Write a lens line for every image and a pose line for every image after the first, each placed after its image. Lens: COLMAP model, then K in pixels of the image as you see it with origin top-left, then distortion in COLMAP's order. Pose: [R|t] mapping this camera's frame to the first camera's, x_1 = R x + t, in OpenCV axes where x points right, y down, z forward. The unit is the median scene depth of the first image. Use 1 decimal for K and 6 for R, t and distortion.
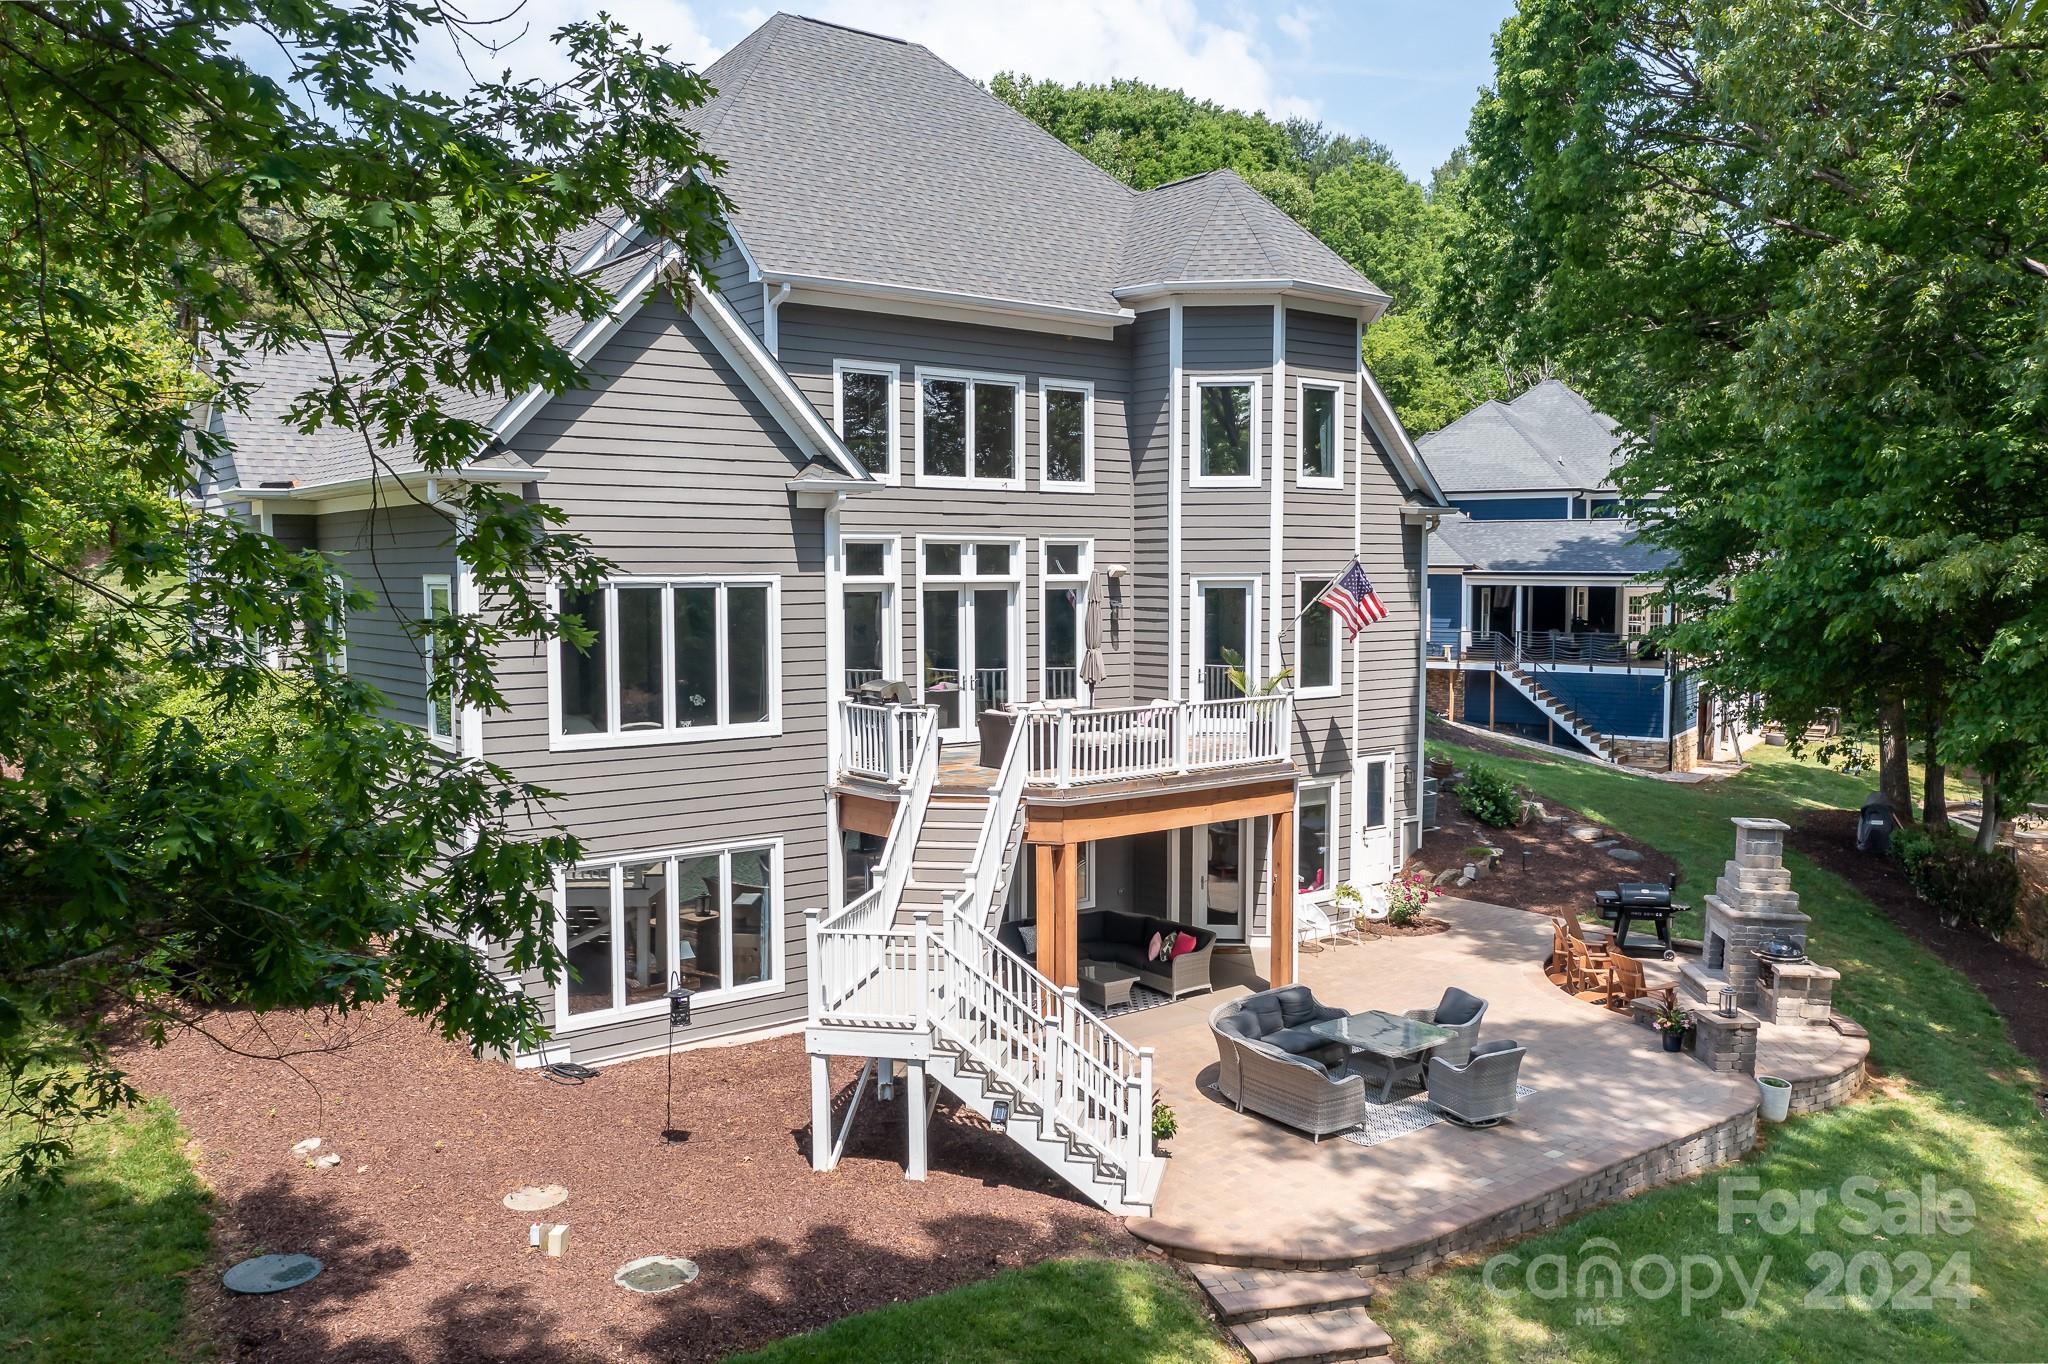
lens RADIAL K [[1687.9, 0, 1024.0], [0, 1687.9, 682.0], [0, 0, 1]] dist [-0.001219, 0.000181]
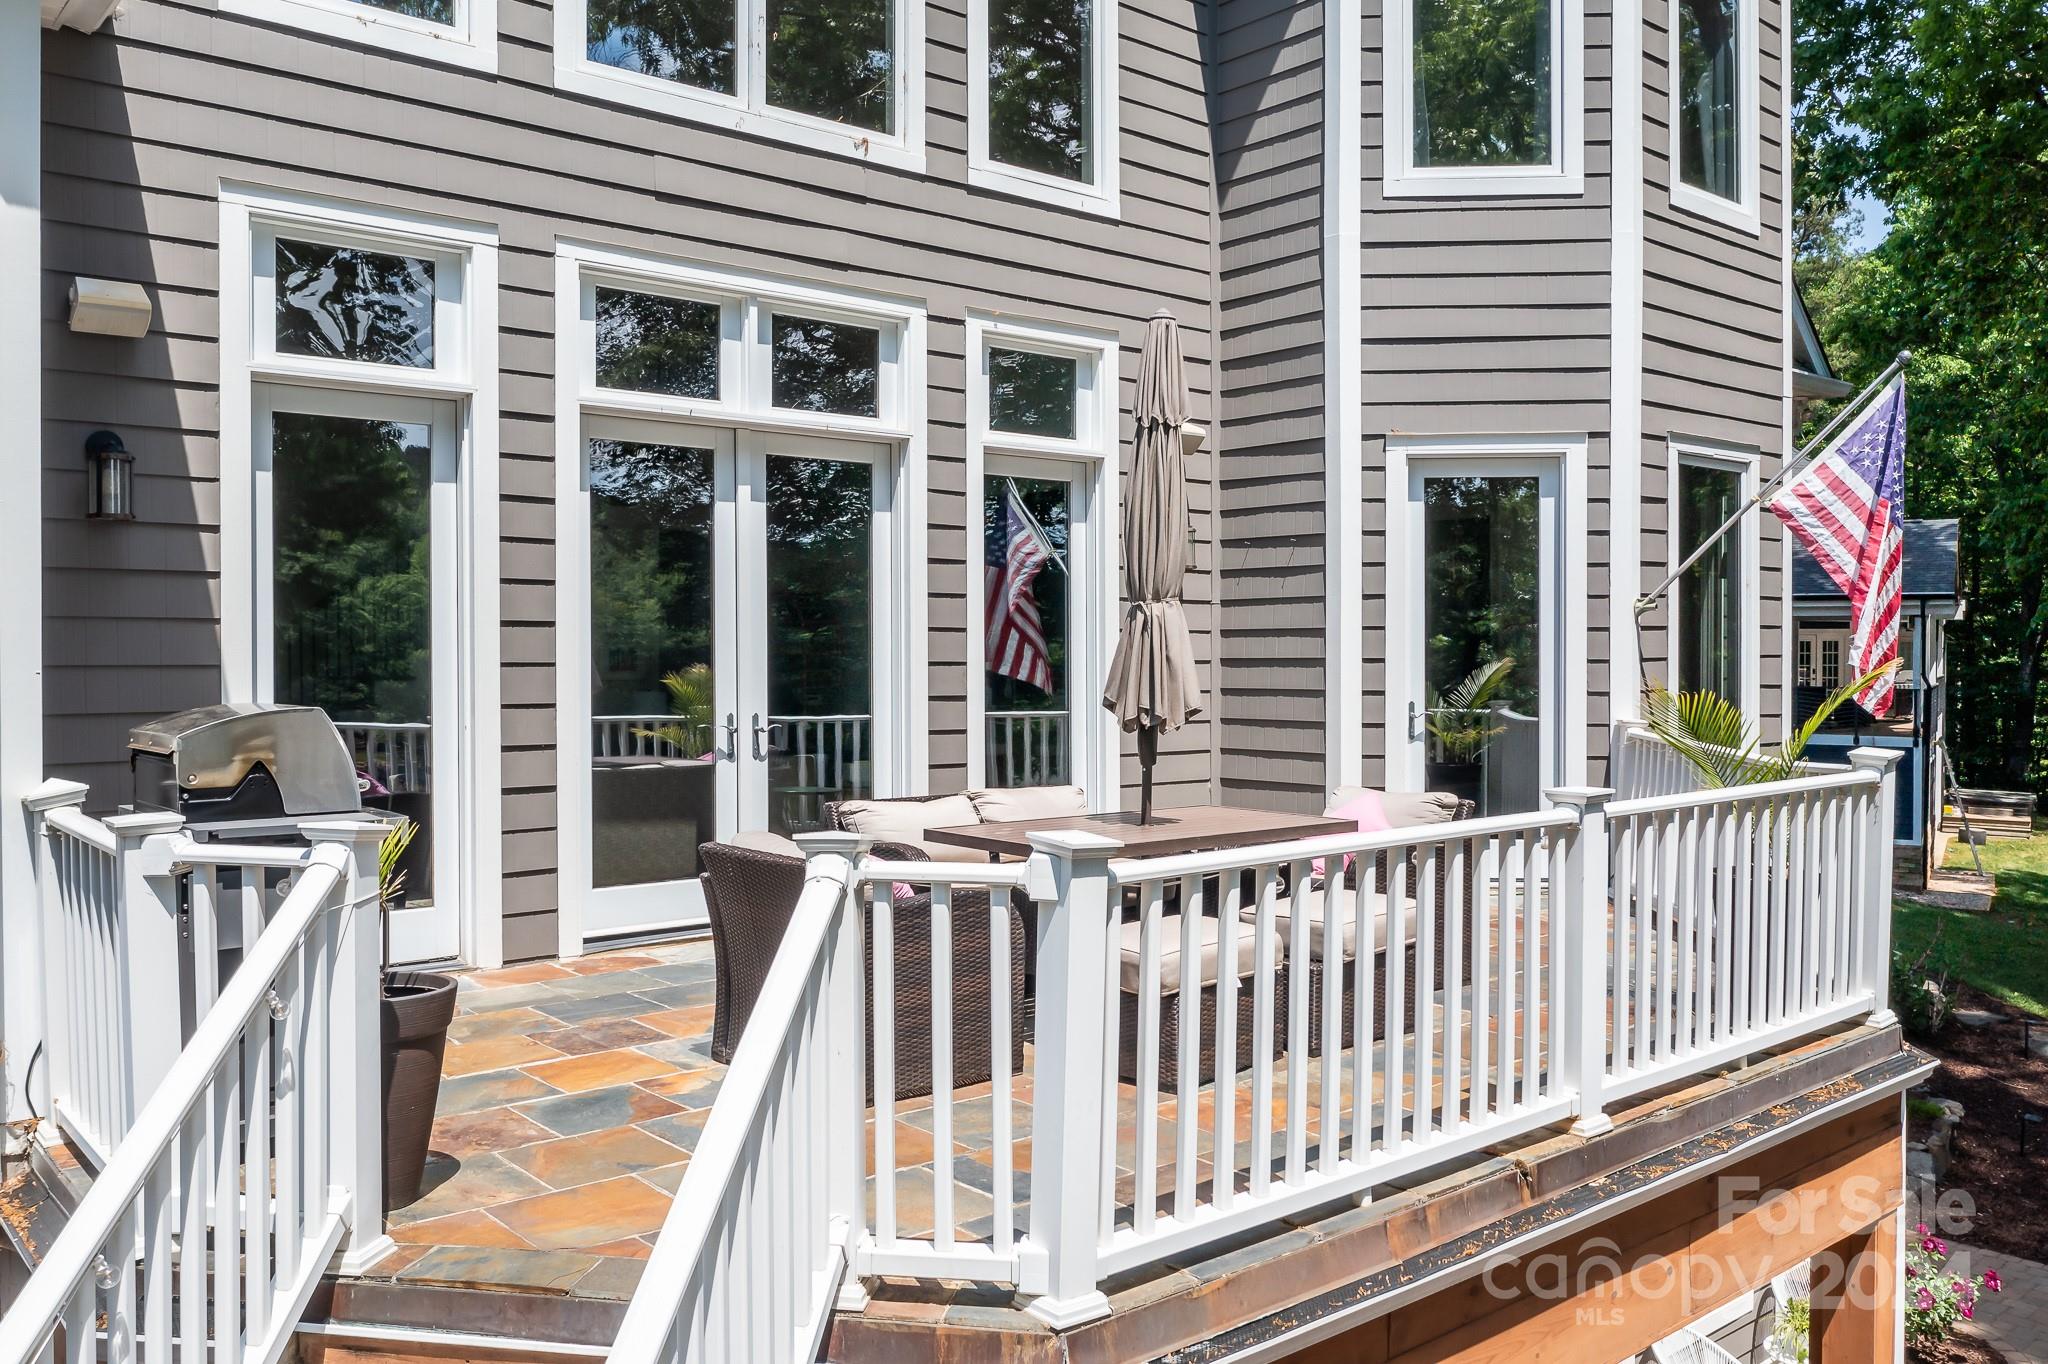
lens RADIAL K [[1651.8, 0, 1017.4], [0, 1651.8, 653.7], [0, 0, 1]] dist [-0.010296, 0.000457]
pose [[0.999666, 0.001106, 0.025806, 0.010877], [0.000638, 0.997721, -0.067470, 0.005951], [-0.025822, 0.067464, 0.997388, 0.671334]]
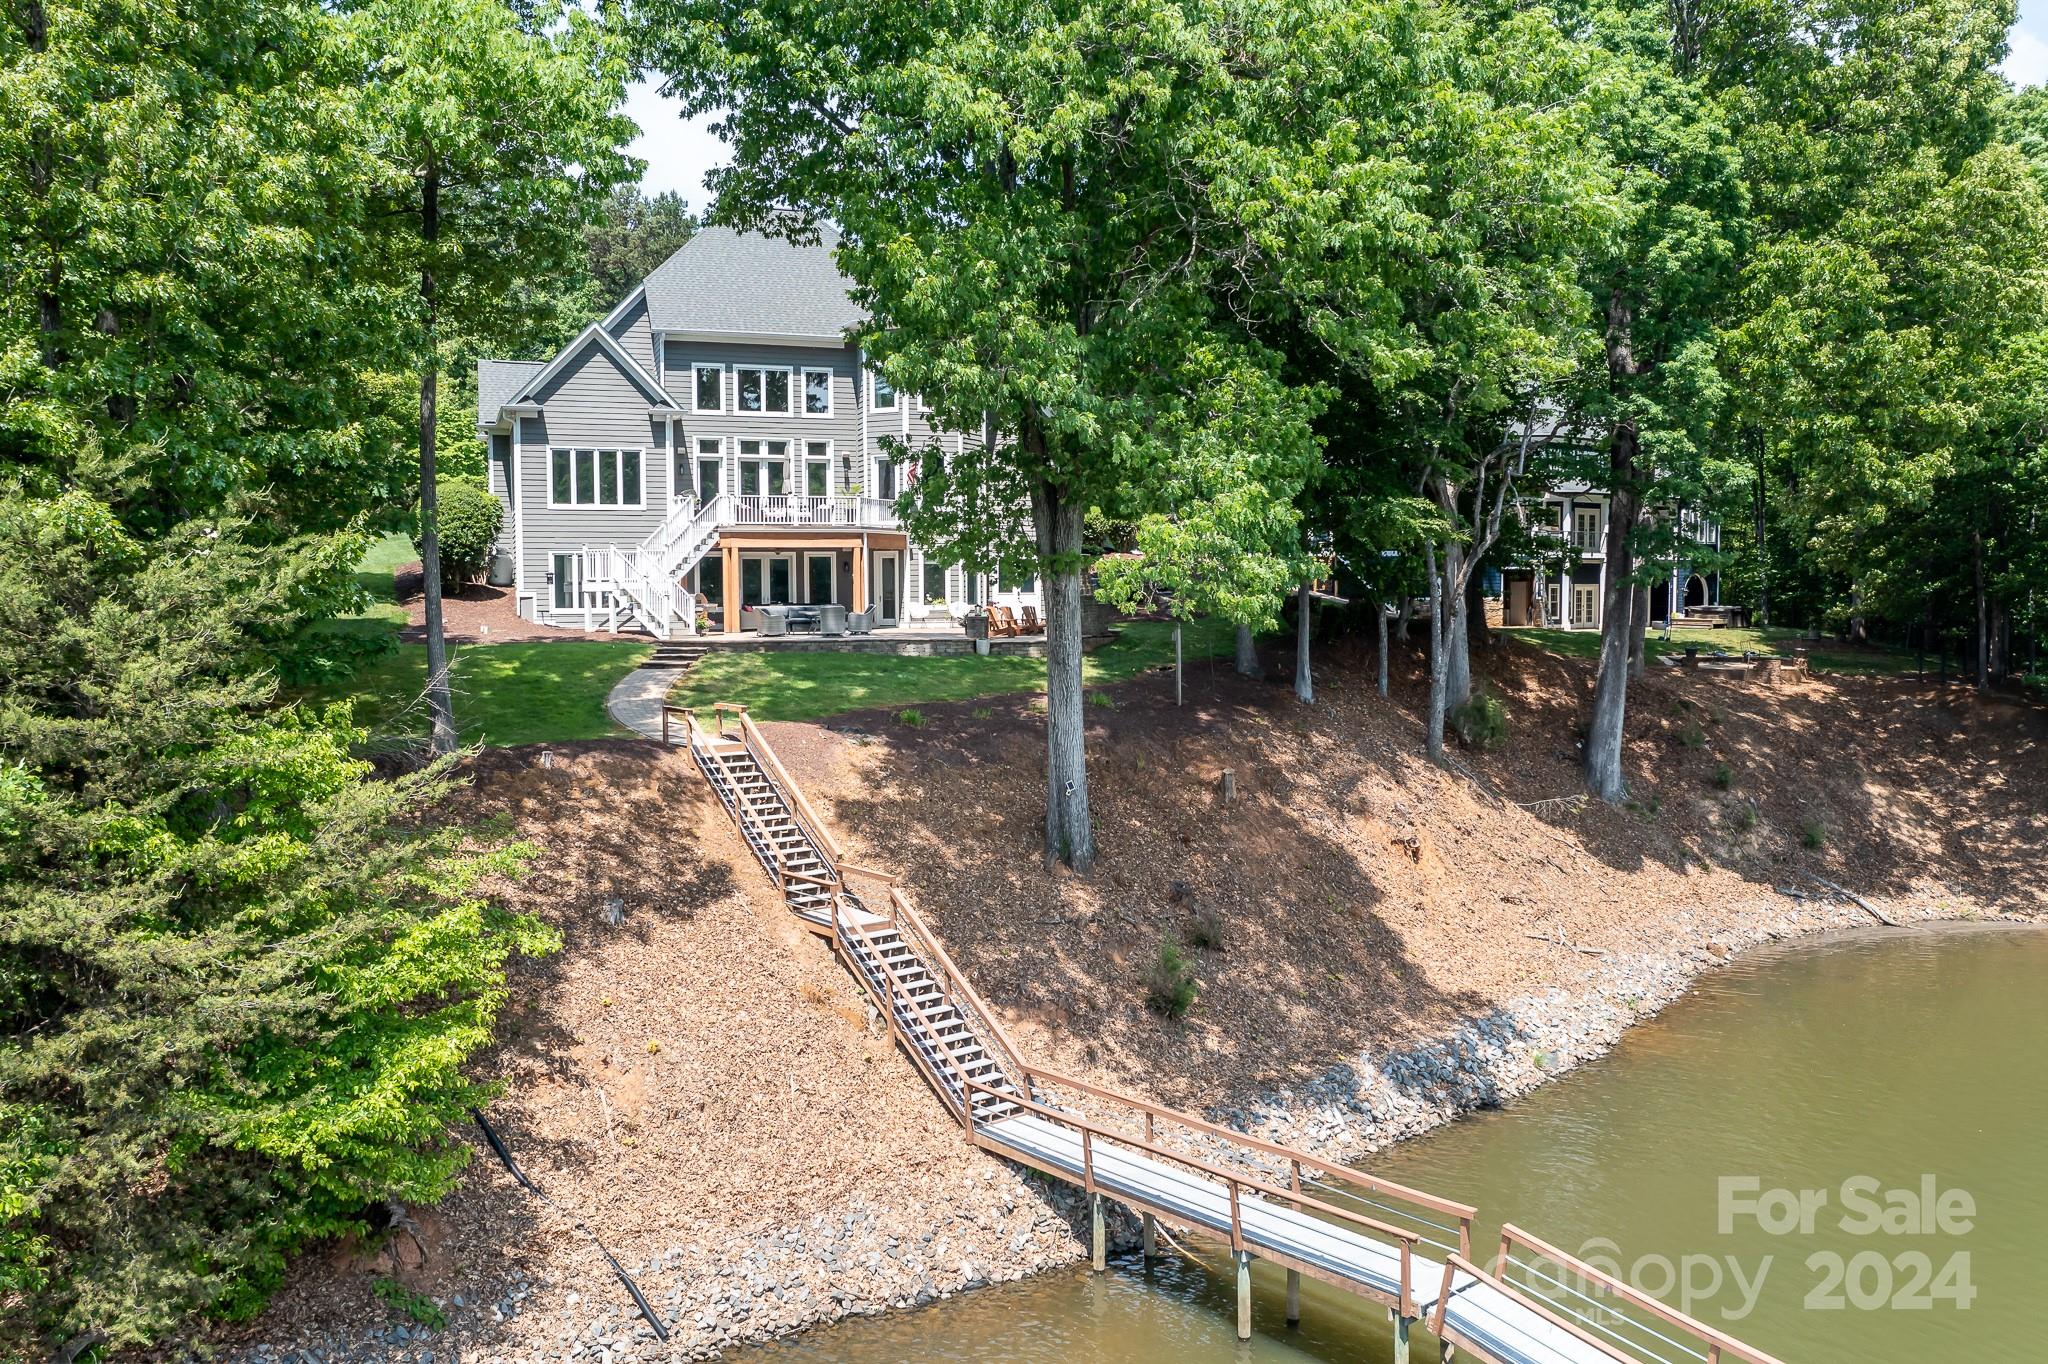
lens RADIAL K [[1651.8, 0, 1017.4], [0, 1651.8, 653.7], [0, 0, 1]] dist [-0.010296, 0.000457]
pose [[0.951560, 0.005540, -0.307413, 0.961297], [-0.013169, 0.999655, -0.022746, 0.246832], [0.307181, 0.025692, 0.951304, -0.991566]]
